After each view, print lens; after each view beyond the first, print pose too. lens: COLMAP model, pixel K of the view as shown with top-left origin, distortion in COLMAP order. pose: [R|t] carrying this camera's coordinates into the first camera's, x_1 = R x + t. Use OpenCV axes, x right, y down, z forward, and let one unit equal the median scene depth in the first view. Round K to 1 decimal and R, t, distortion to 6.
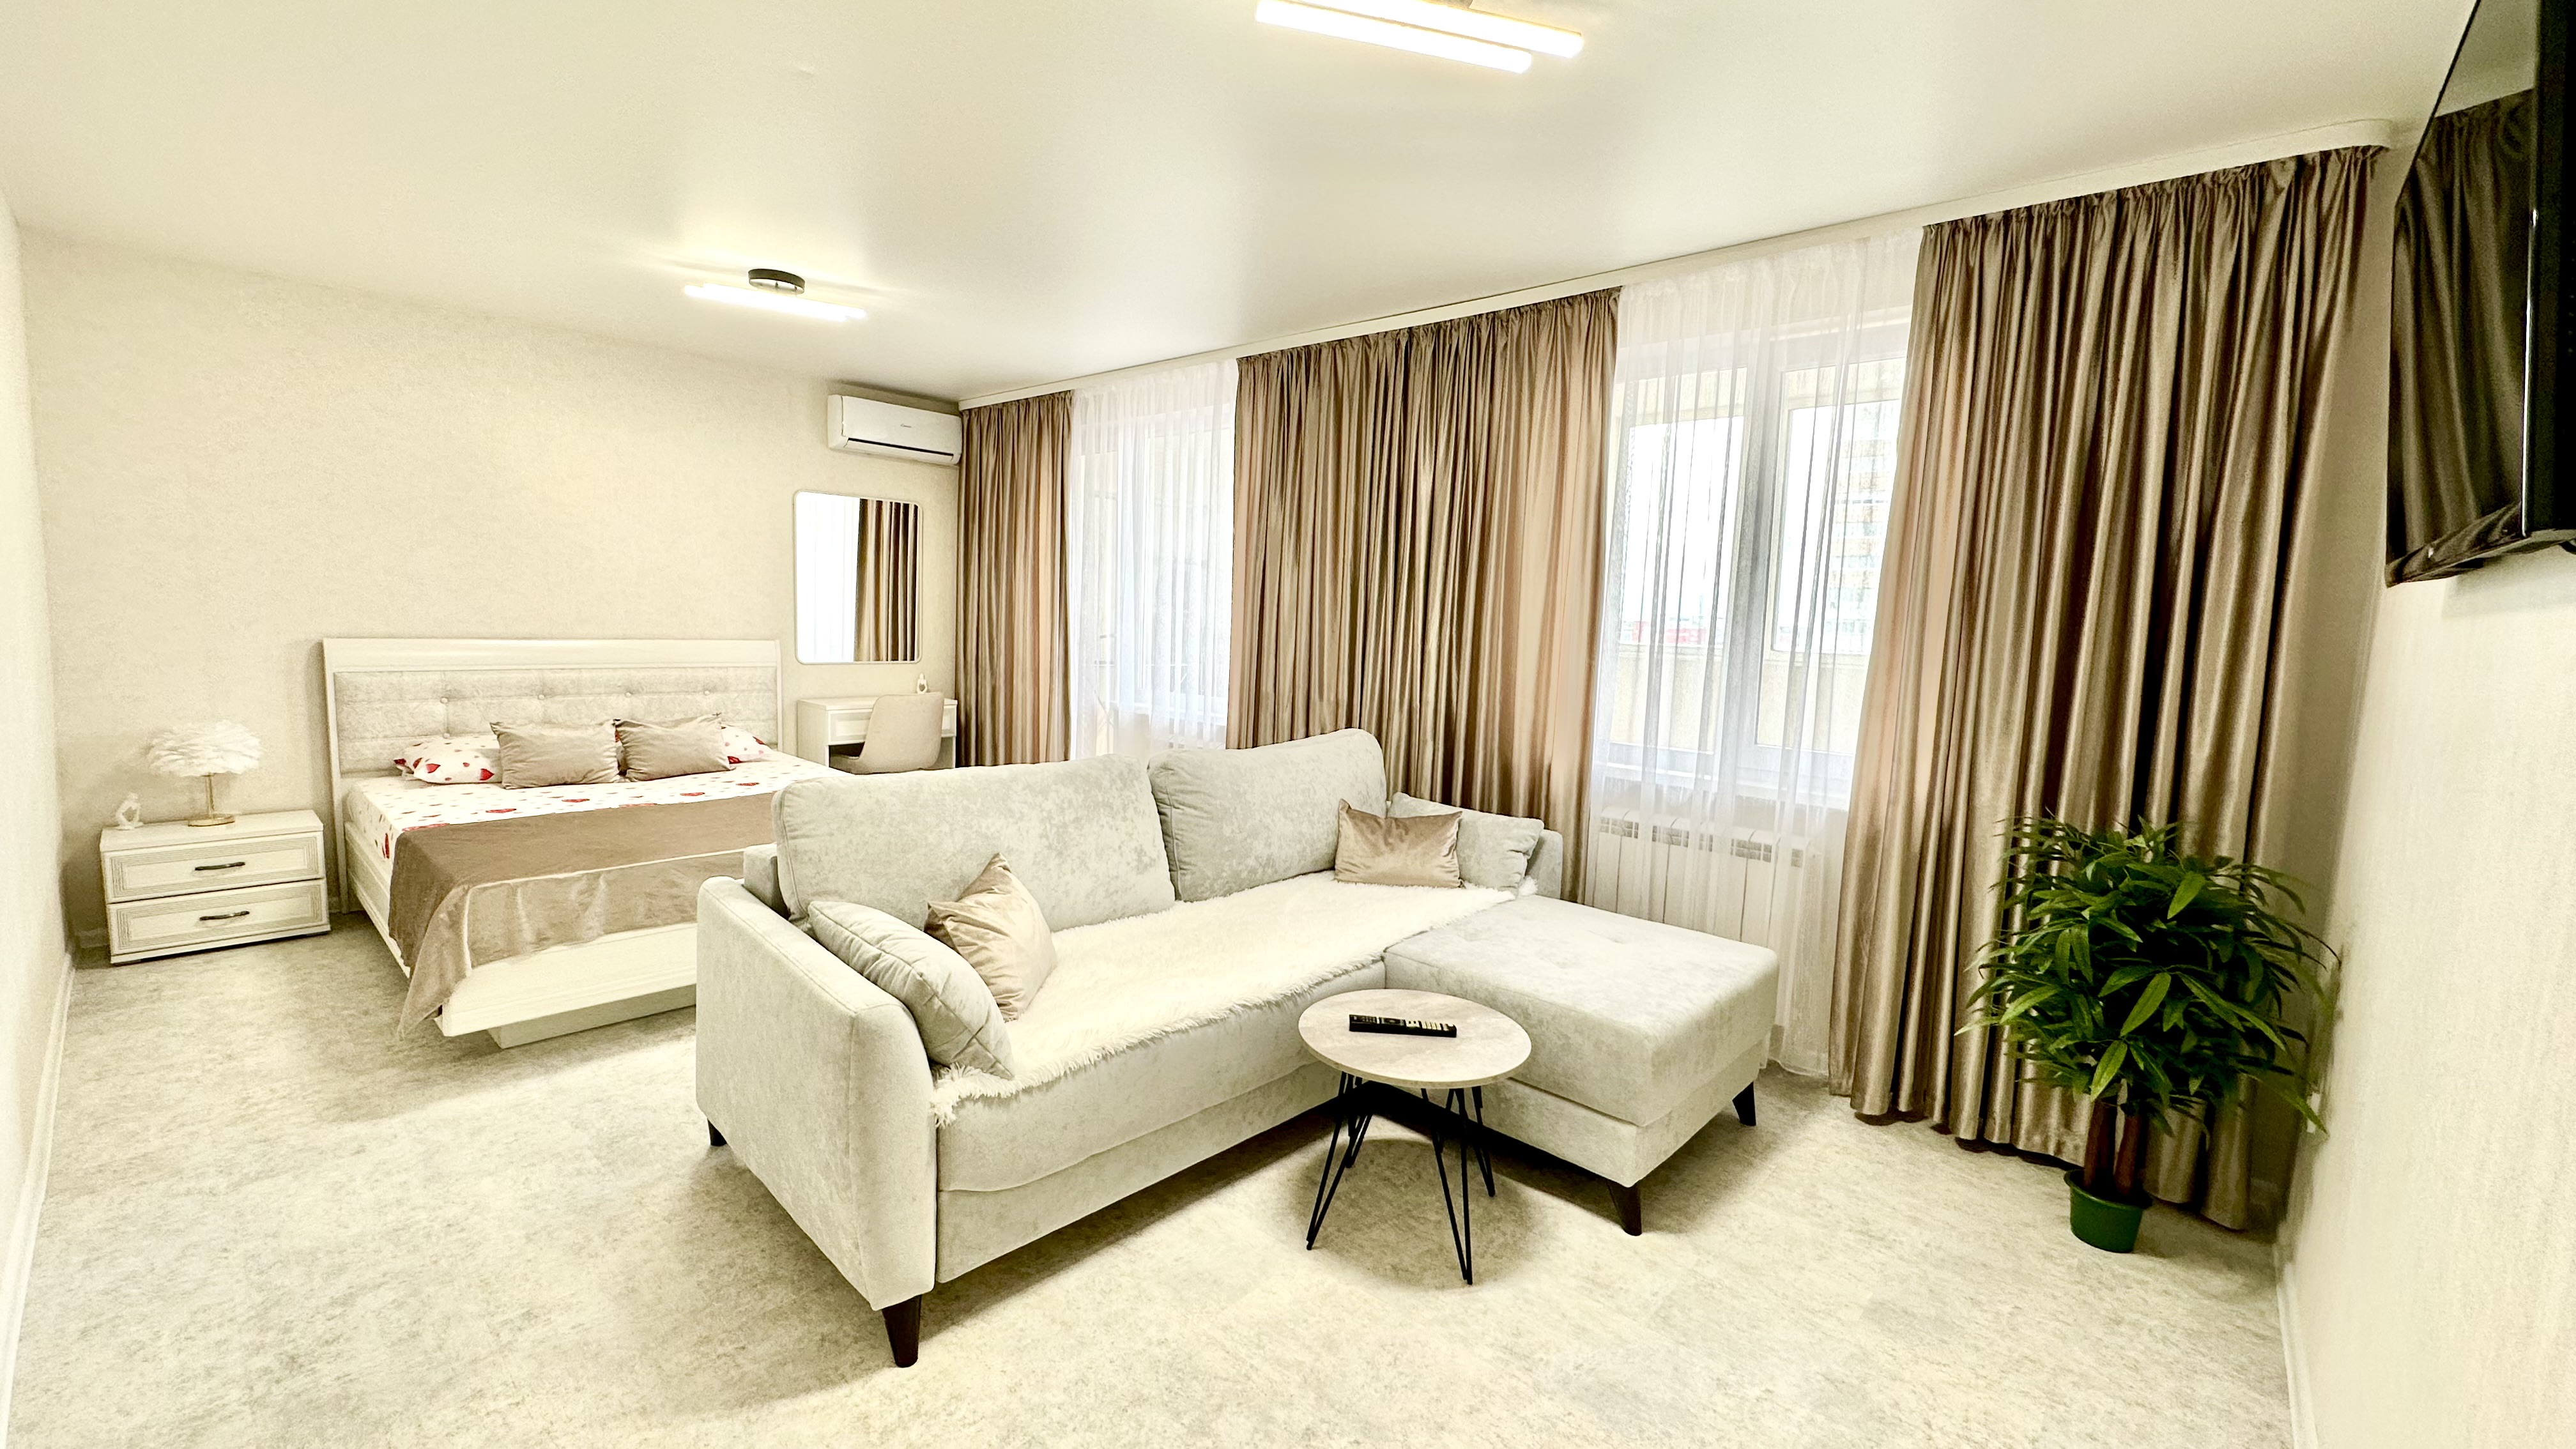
lens RADIAL K [[1025.1, 0, 1291.8], [0, 1025.1, 715.6], [0, 0, 1]] dist [0.000085, 0.000017]
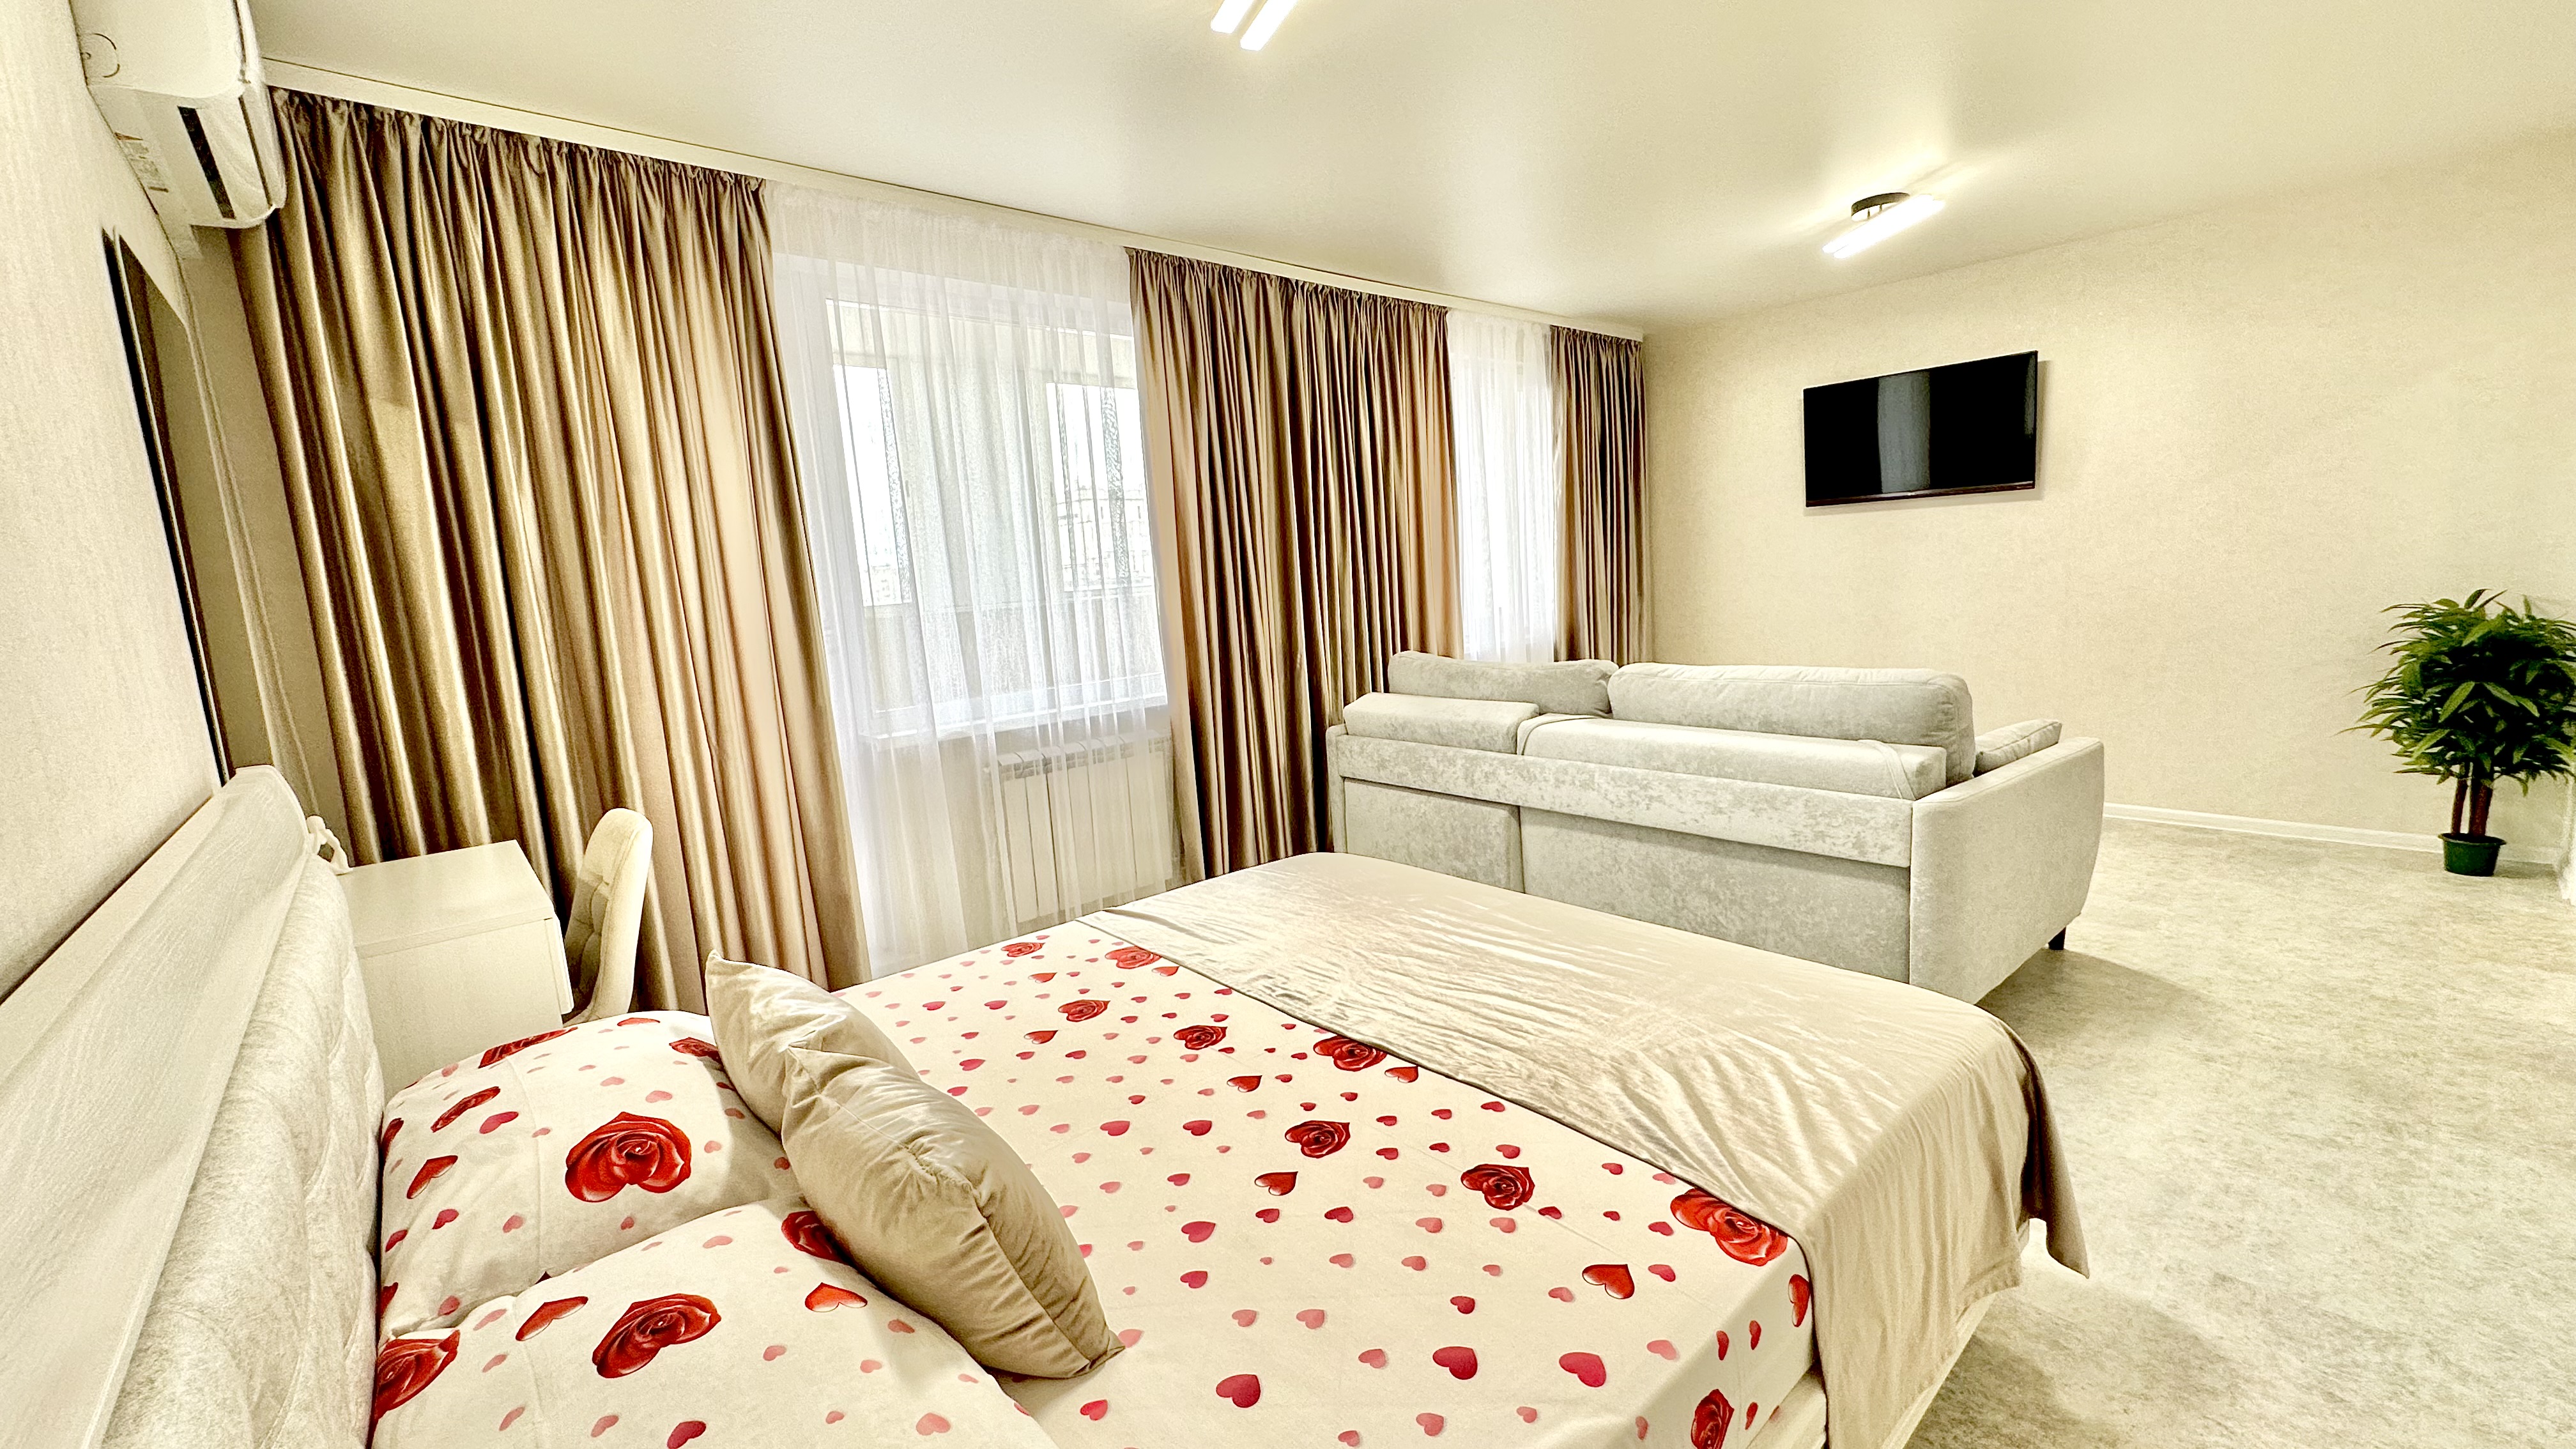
lens RADIAL K [[1025.1, 0, 1292.0], [0, 1025.1, 716.9], [0, 0, 1]] dist [0.000085, 0.000017]
pose [[0.111715, -0.182959, 0.976753, -2.041464], [0.164984, 0.972679, 0.163326, -0.239055], [-0.979949, 0.142903, 0.138849, 1.875671]]
